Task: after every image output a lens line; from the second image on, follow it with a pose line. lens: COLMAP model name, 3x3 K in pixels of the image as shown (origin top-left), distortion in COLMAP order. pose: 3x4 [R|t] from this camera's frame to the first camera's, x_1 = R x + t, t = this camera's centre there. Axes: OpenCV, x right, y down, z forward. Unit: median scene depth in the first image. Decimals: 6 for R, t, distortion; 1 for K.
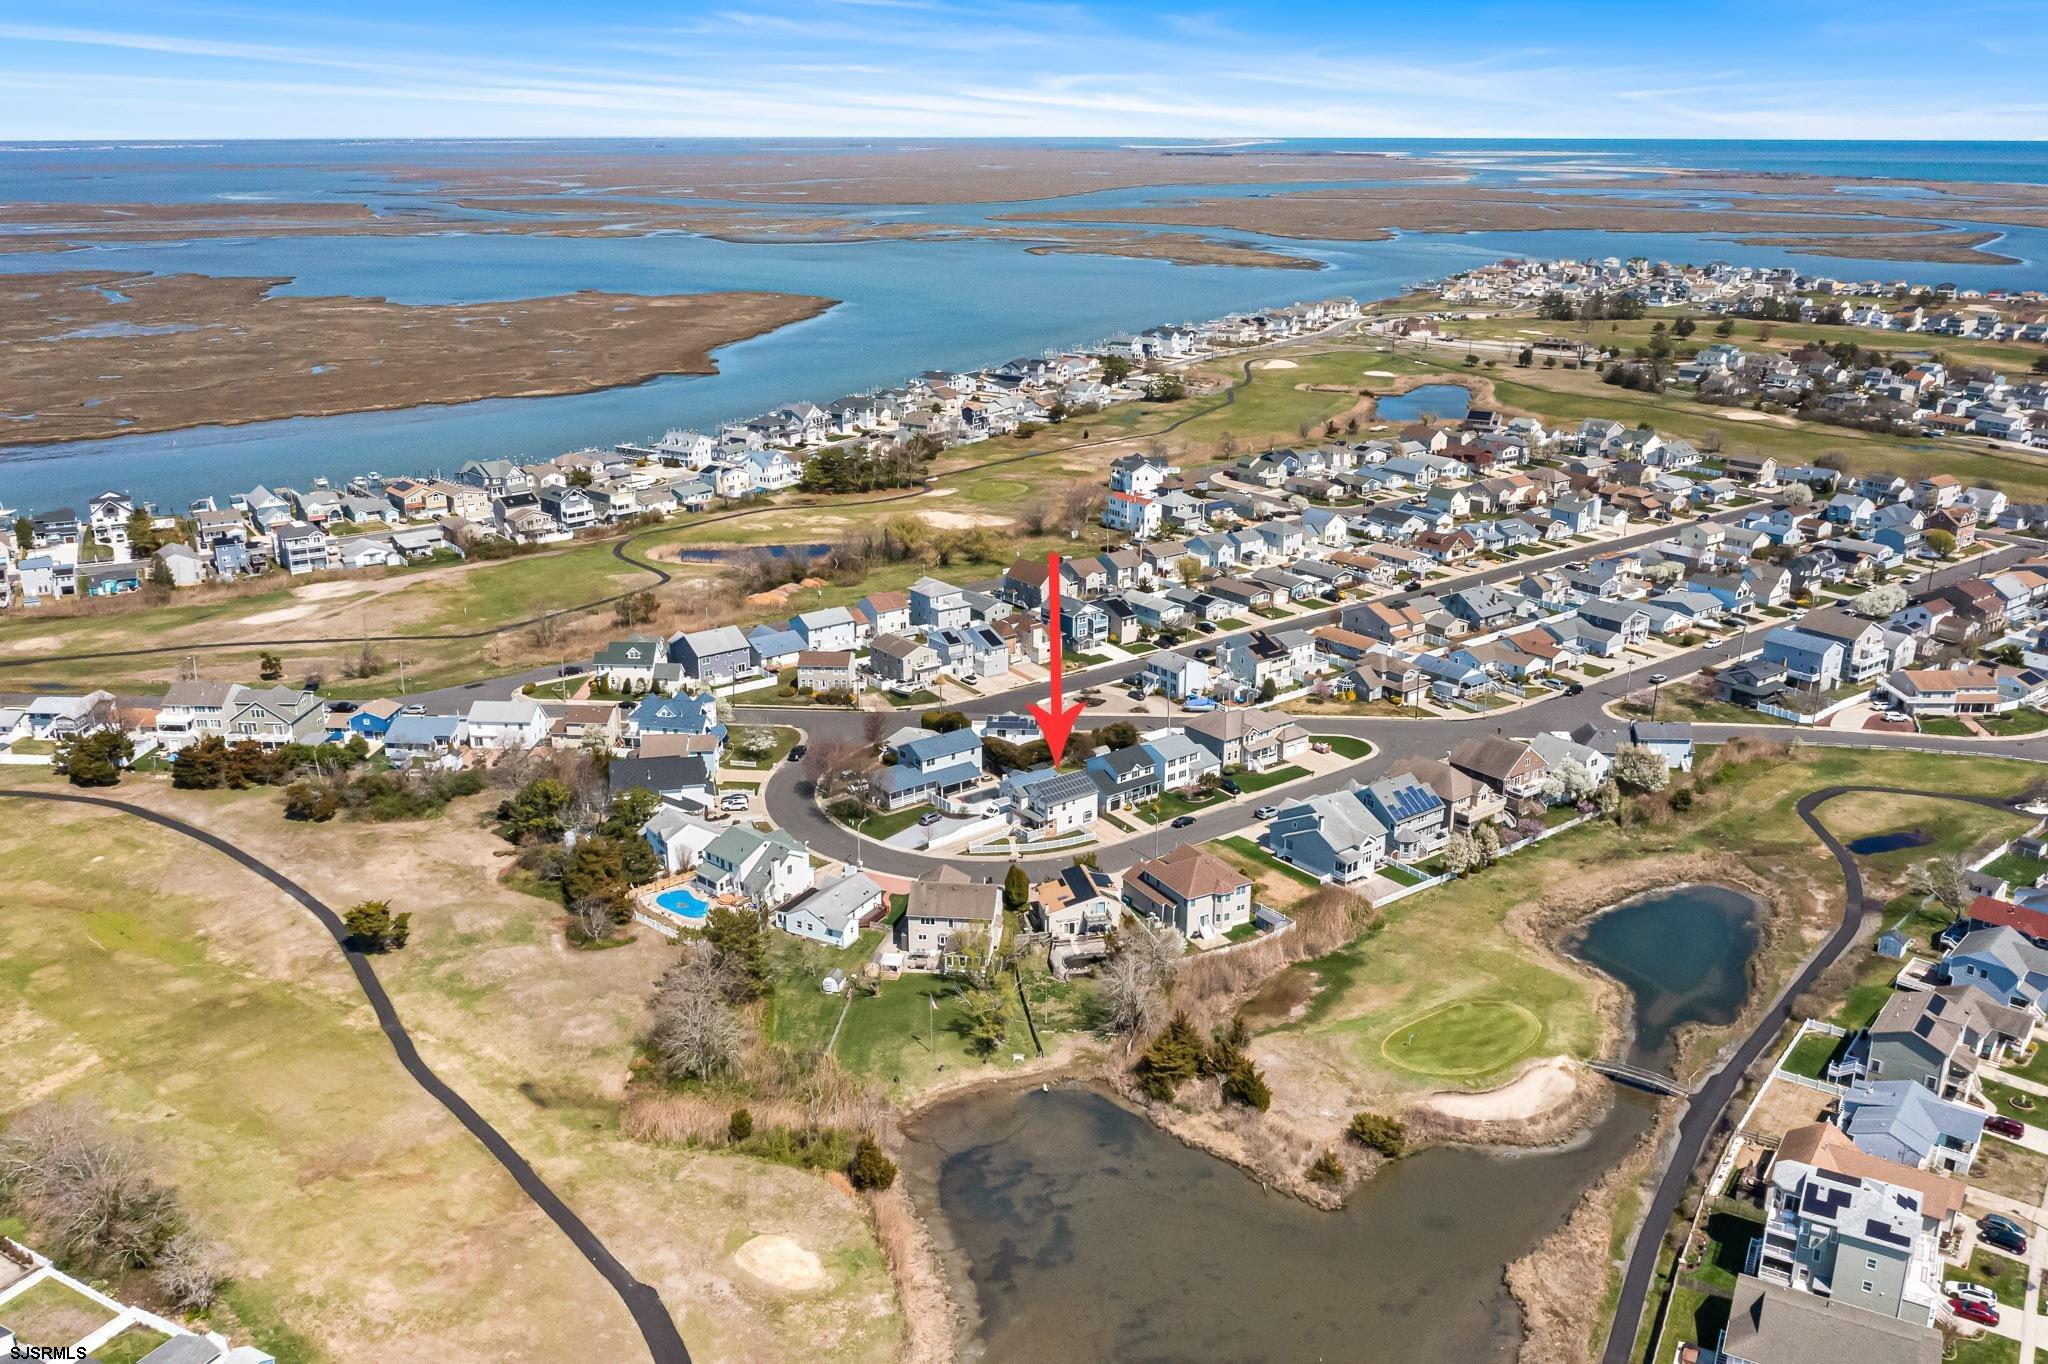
lens RADIAL K [[1670.3, 0, 1024.0], [0, 1670.3, 682.0], [0, 0, 1]] dist [-0.014891, -0.003775]
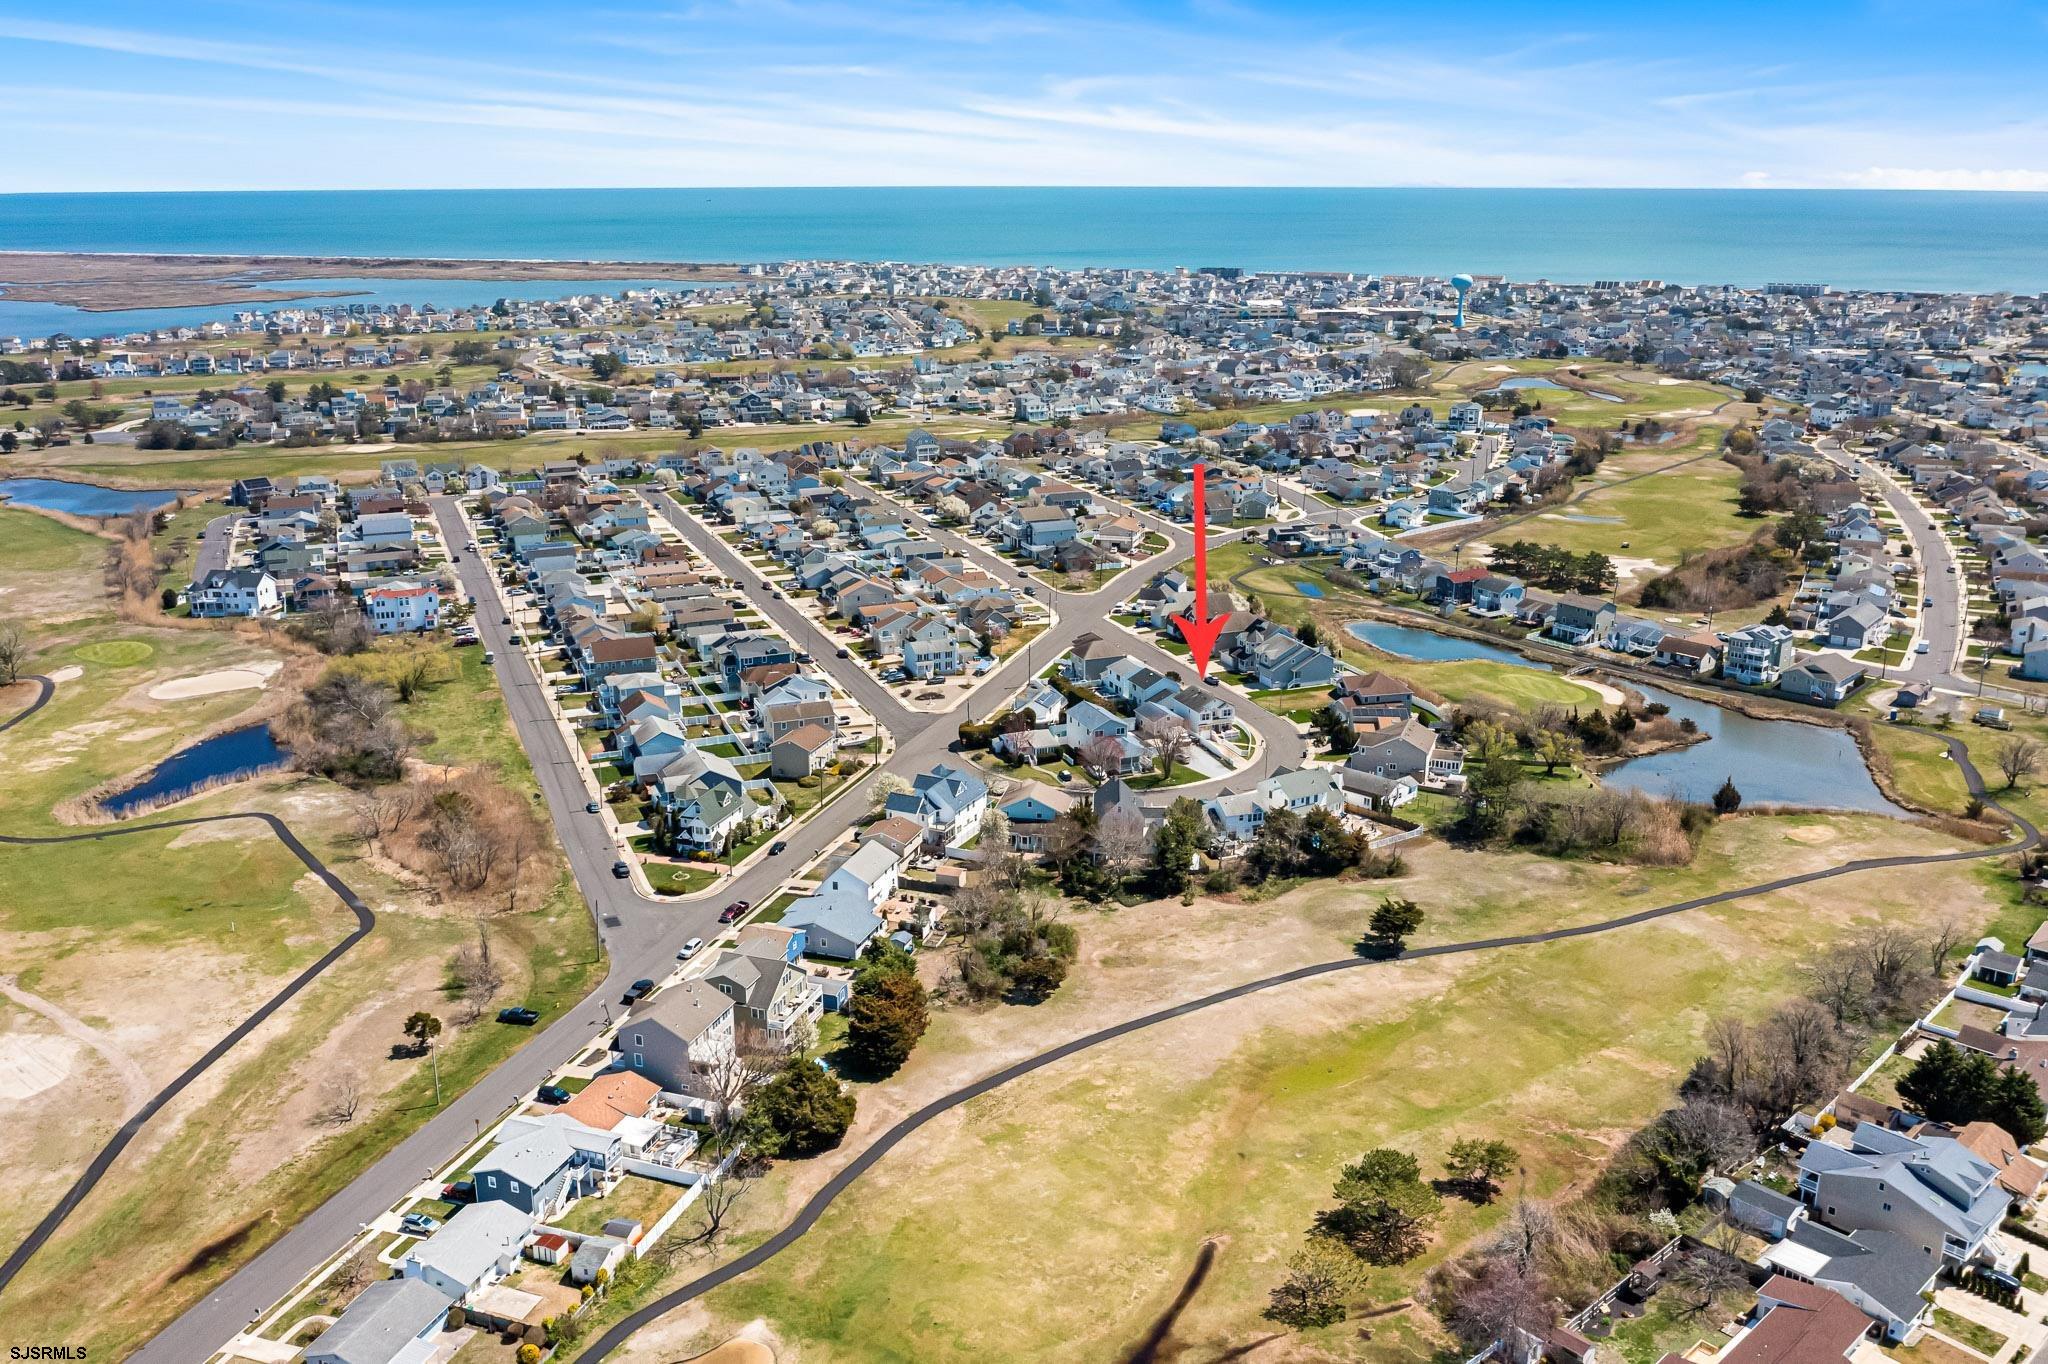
lens RADIAL K [[1665.0, 0, 1030.9], [0, 1665.0, 794.7], [0, 0, 1]] dist [-0.014006, -0.011232]
pose [[0.264198, -0.334350, 0.904660, -0.966998], [0.303820, 0.919084, 0.250953, -0.185858], [-0.915365, 0.208552, 0.344402, 0.581570]]
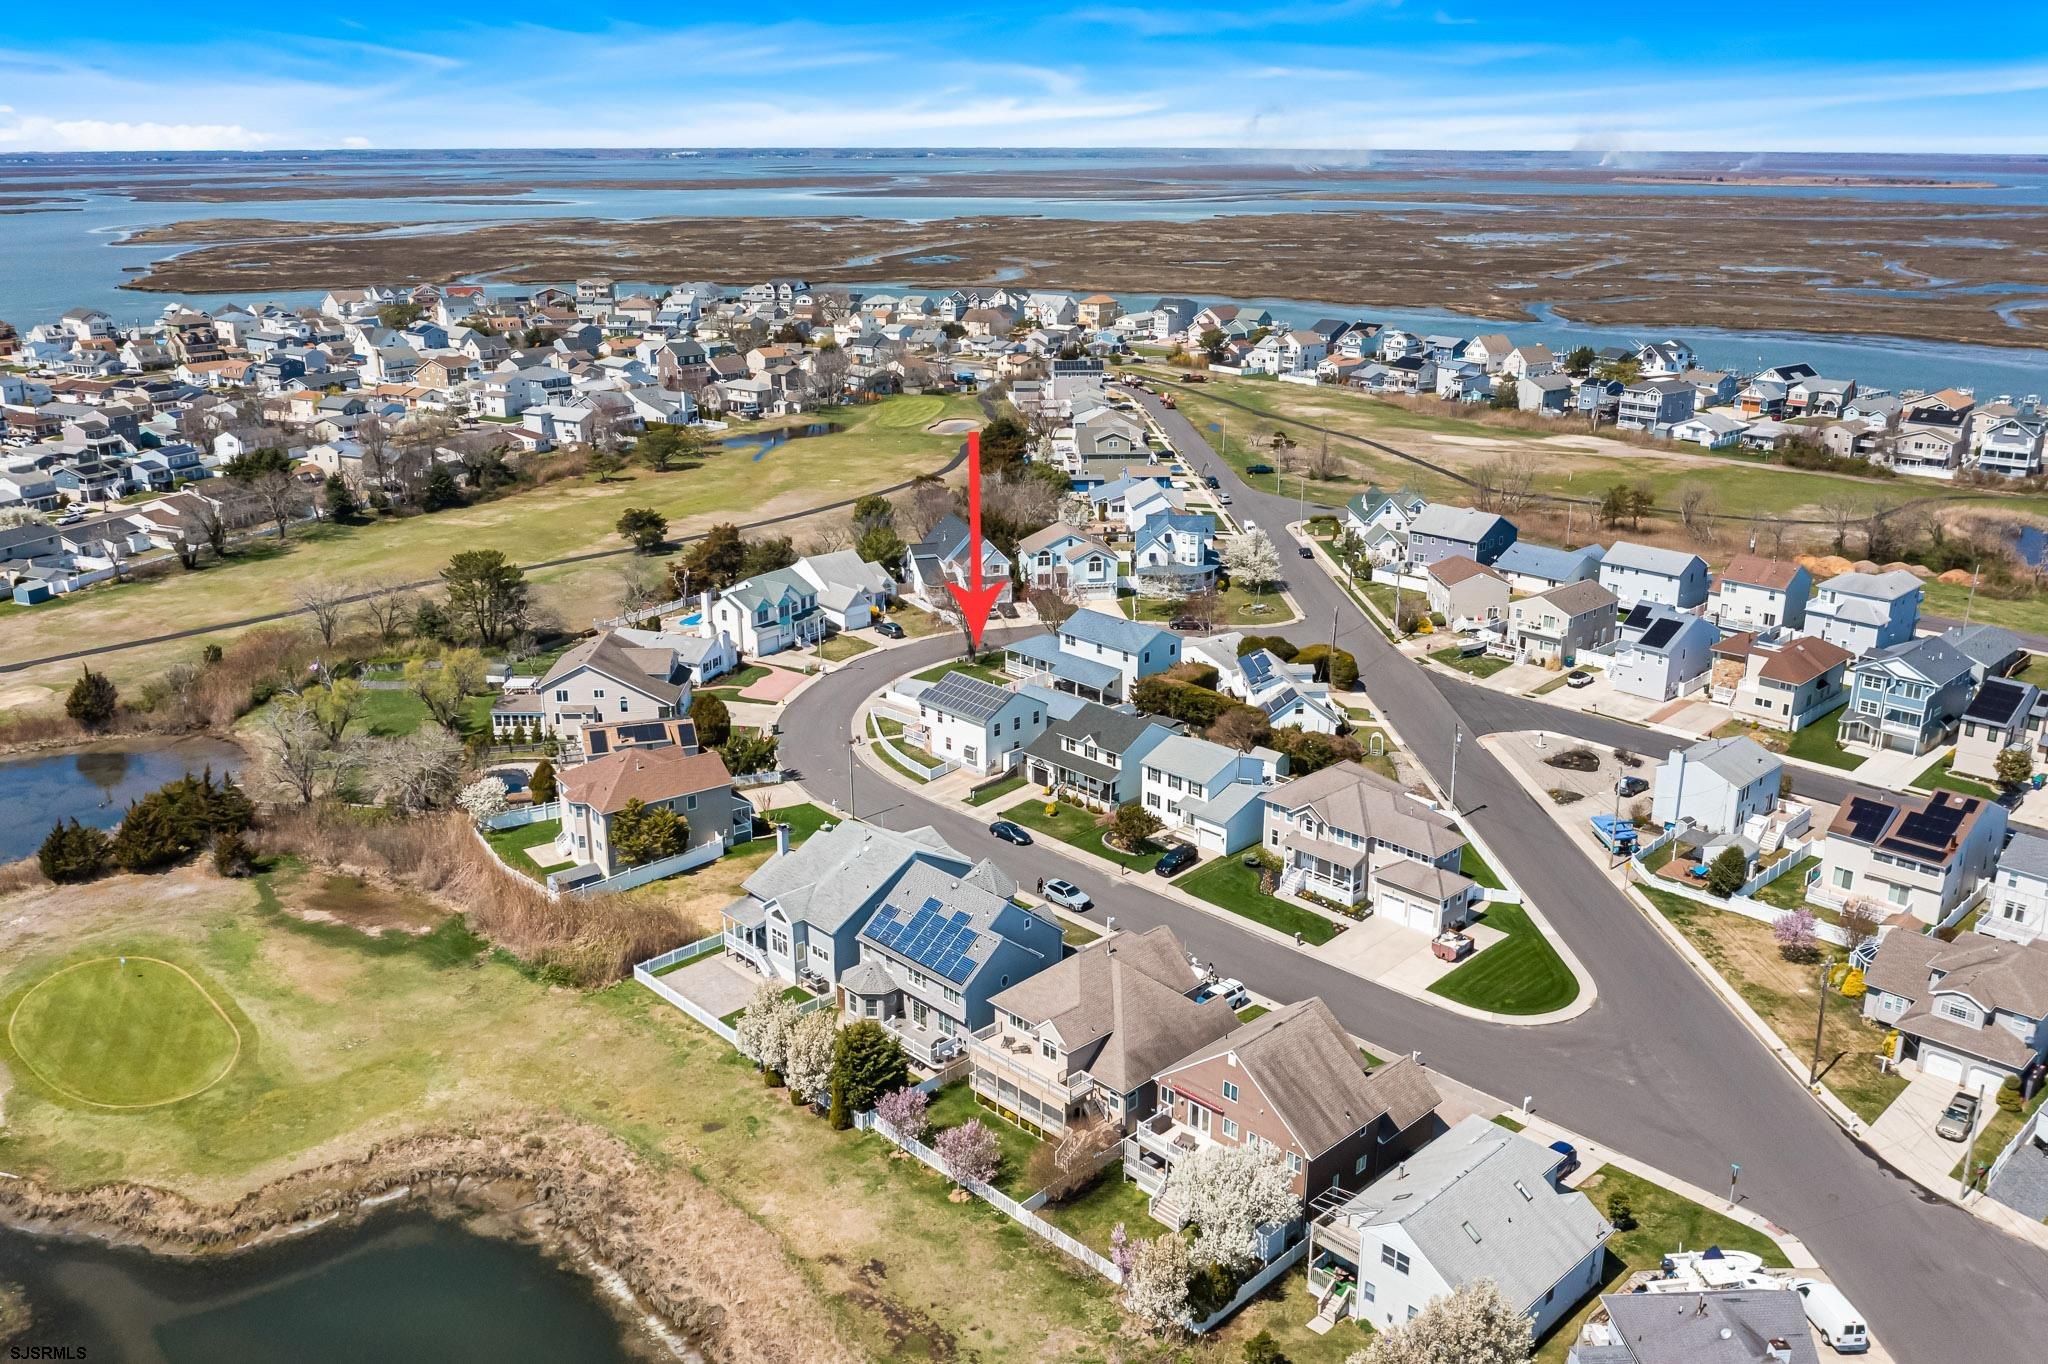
lens RADIAL K [[1680.2, 0, 1024.0], [0, 1680.2, 682.0], [0, 0, 1]] dist [-0.025992, 0.007772]
pose [[0.109964, 0.305896, -0.945693, 0.519134], [-0.314338, 0.913331, 0.258877, -0.094473], [0.942921, 0.268800, 0.196588, 0.733039]]
